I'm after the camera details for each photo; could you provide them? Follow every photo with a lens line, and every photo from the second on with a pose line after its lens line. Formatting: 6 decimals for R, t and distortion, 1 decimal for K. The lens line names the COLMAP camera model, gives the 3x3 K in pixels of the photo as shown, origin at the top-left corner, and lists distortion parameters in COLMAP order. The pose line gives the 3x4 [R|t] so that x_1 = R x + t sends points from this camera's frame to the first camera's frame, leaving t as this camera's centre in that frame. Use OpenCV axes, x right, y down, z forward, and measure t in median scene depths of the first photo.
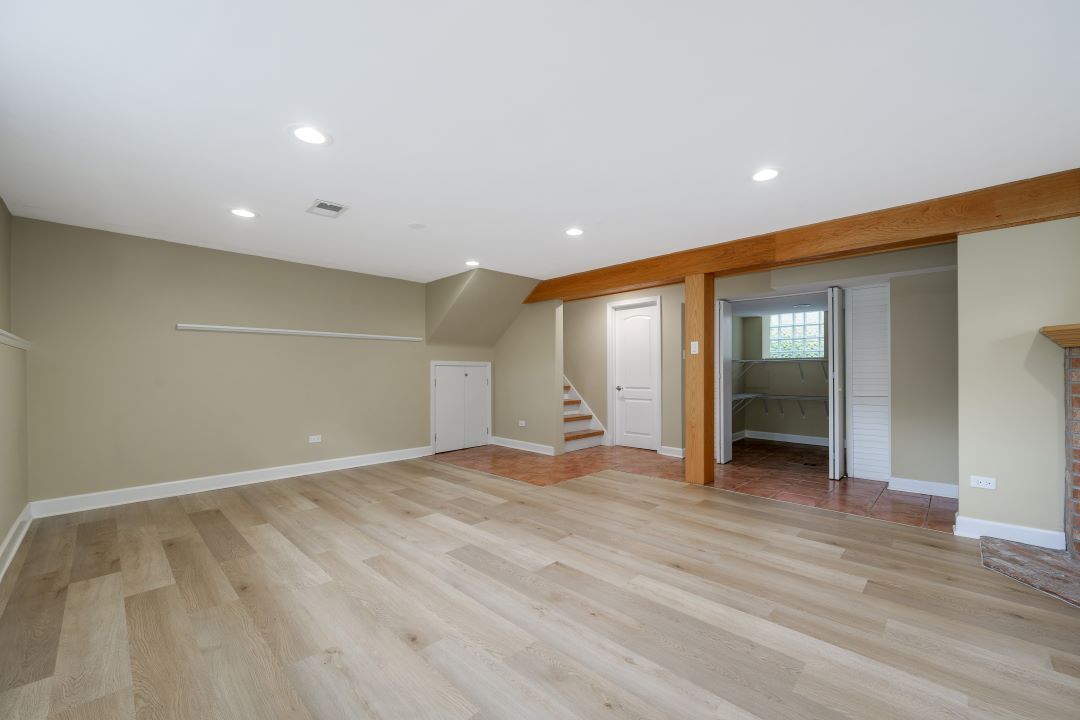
lens RADIAL K [[416.7, 0, 567.4], [0, 416.7, 363.1], [0, 0, 1]] dist [-0.007321, -0.000059]
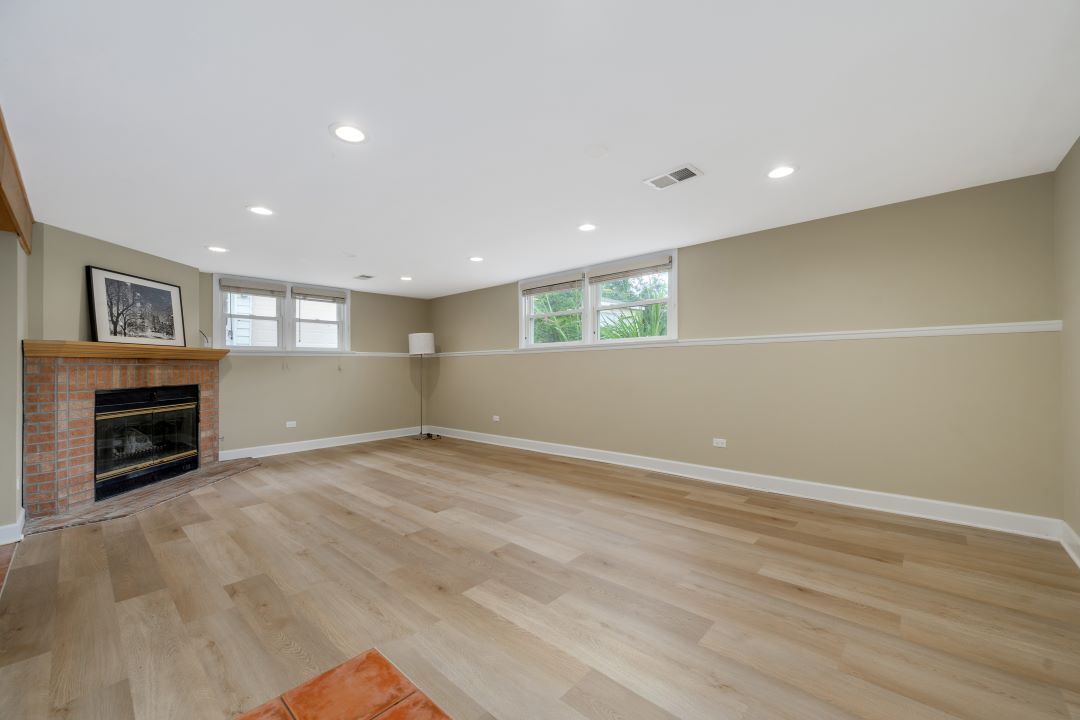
lens RADIAL K [[429.7, 0, 538.7], [0, 429.7, 366.2], [0, 0, 1]] dist [0.001373, 0.000120]
pose [[-0.999547, 0.018312, 0.023865, -0.320381], [0.017850, 0.999652, -0.019418, 0.036181], [-0.024212, -0.018984, -0.999527, 1.924618]]
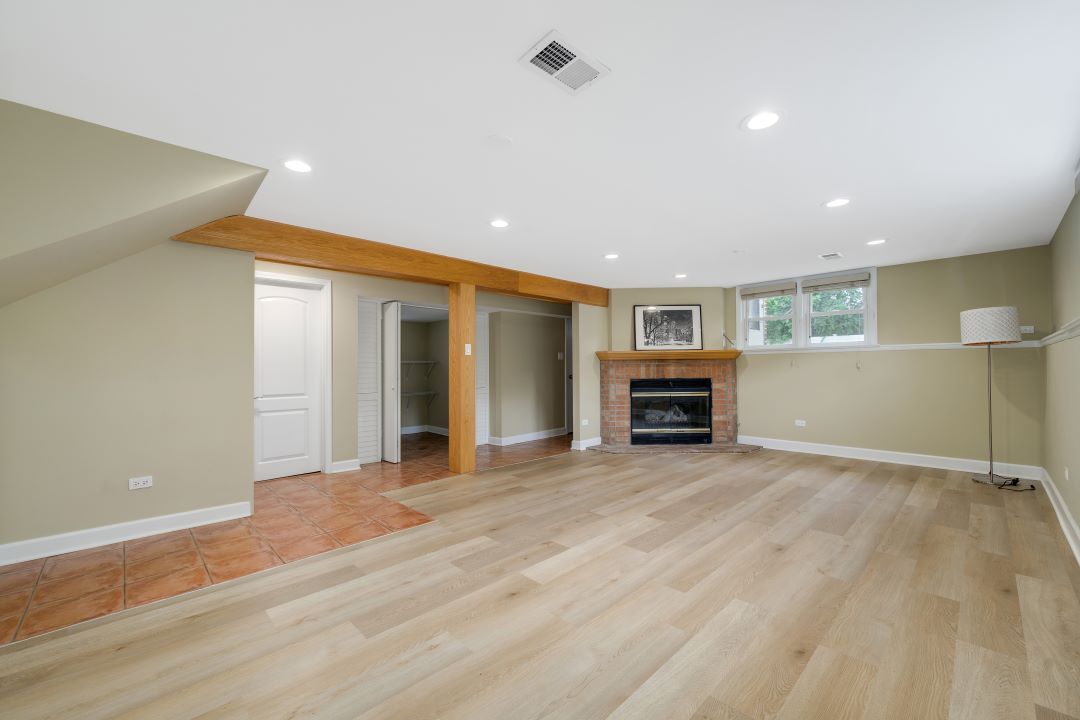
lens RADIAL K [[429.7, 0, 538.7], [0, 429.7, 366.2], [0, 0, 1]] dist [0.001373, 0.000120]
pose [[0.079163, 0.009250, 0.996819, -1.139550], [-0.011111, 0.999903, -0.008397, 0.018941], [-0.996800, -0.010411, 0.079259, 1.004334]]
